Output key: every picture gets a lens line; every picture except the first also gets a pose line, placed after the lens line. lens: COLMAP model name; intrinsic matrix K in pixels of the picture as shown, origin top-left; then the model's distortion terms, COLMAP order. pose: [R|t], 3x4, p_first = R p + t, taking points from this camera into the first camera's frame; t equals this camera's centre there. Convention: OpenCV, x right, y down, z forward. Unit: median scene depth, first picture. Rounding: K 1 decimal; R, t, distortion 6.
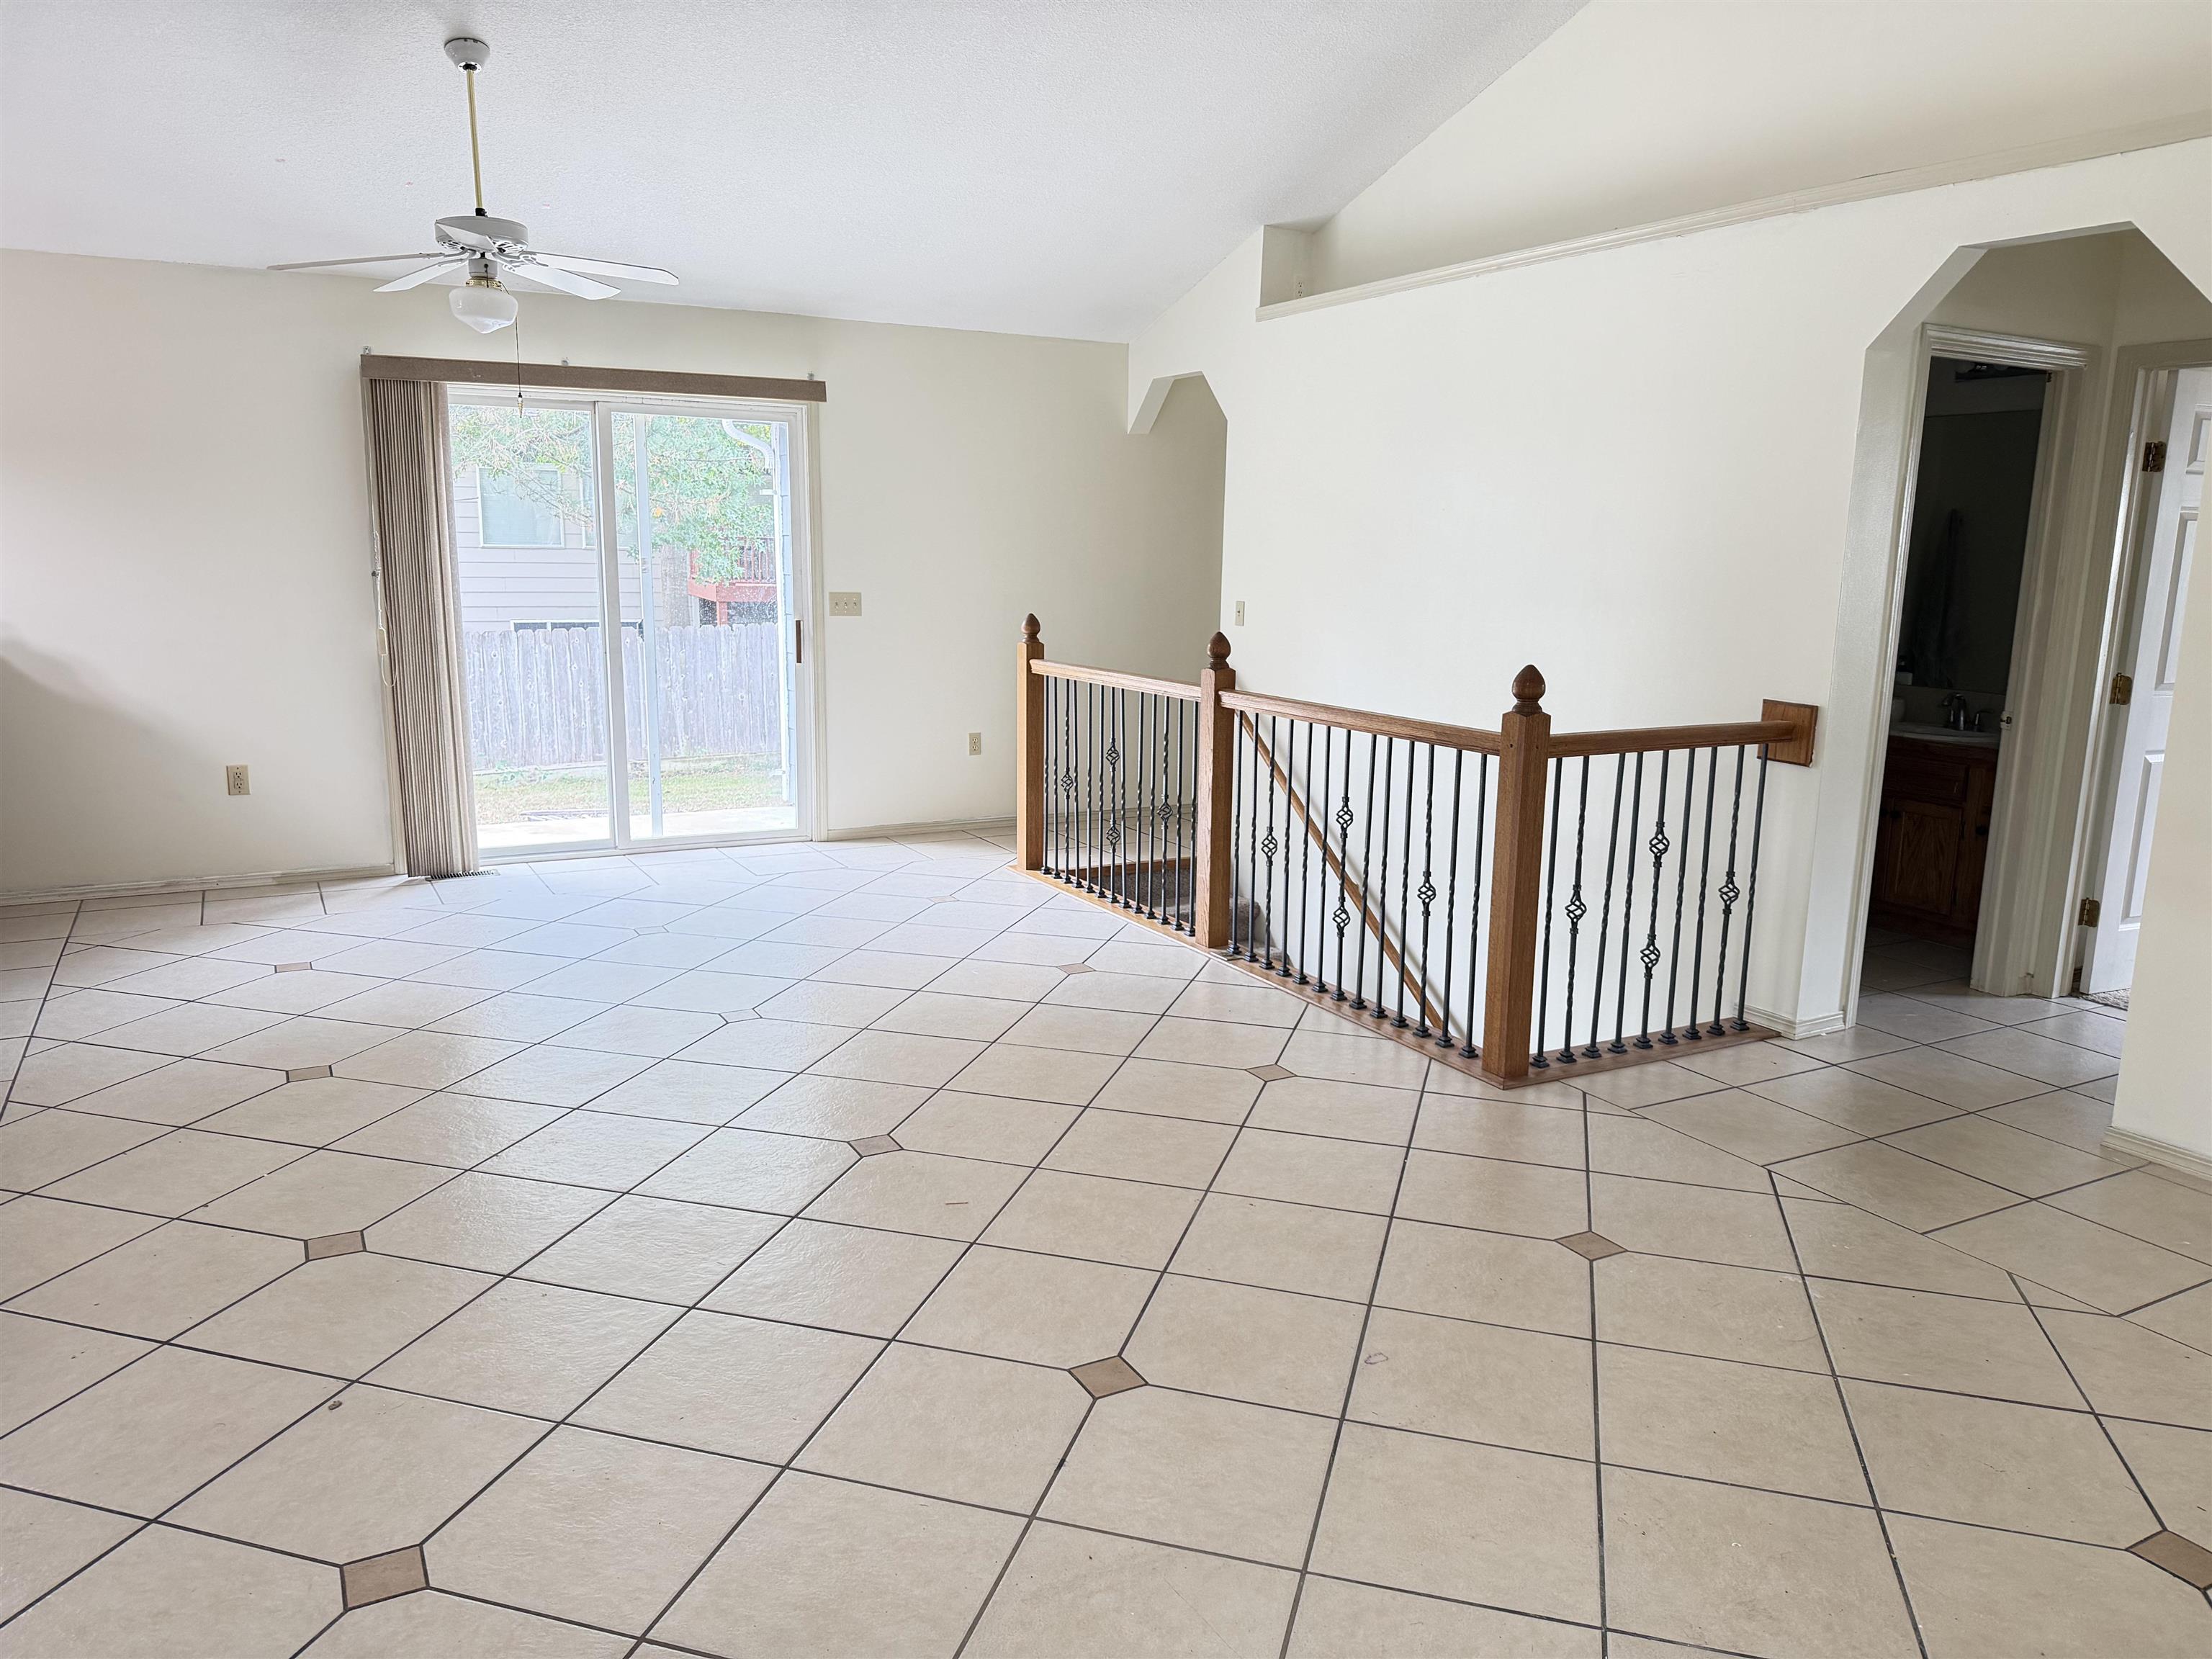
lens RADIAL K [[1536.1, 0, 1010.7], [0, 1536.1, 826.2], [0, 0, 1]] dist [0.001710, -0.048562]
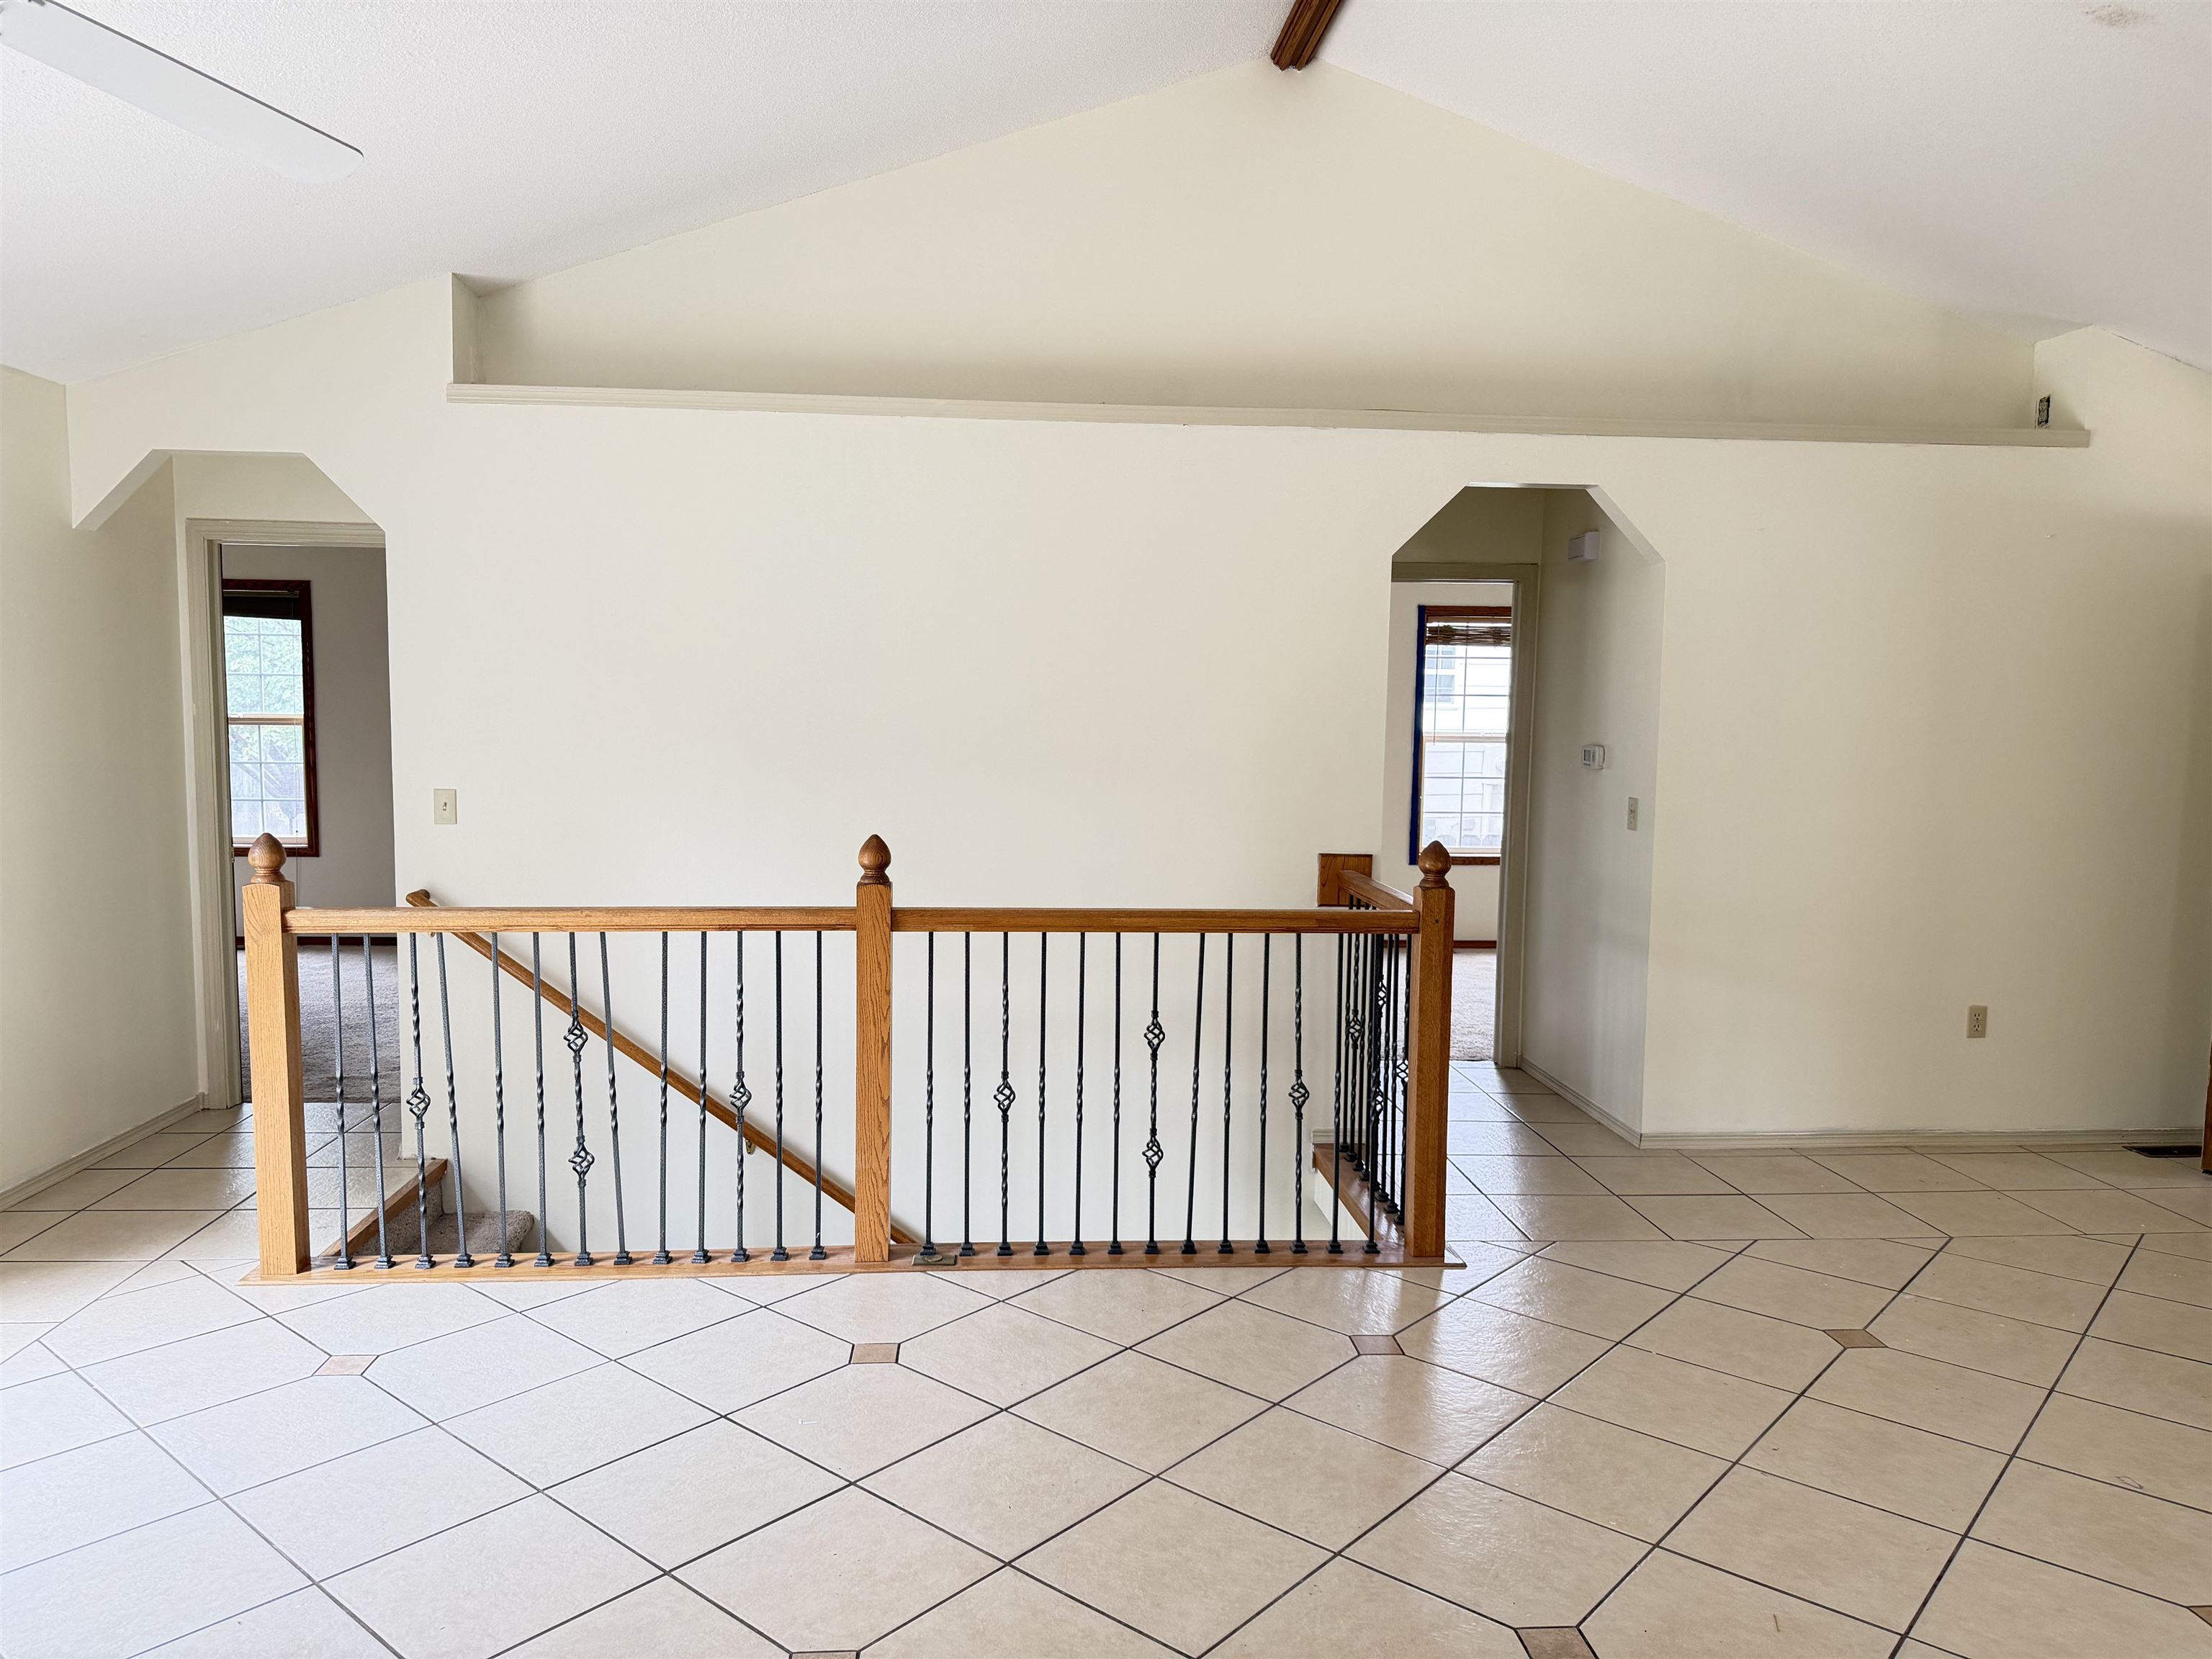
lens RADIAL K [[1536.1, 0, 1010.7], [0, 1536.1, 826.2], [0, 0, 1]] dist [0.001710, -0.048562]
pose [[0.444139, -0.089505, 0.891476, -0.447982], [0.146902, 0.988807, 0.026089, -0.118972], [-0.883833, 0.119373, 0.452316, 0.500564]]
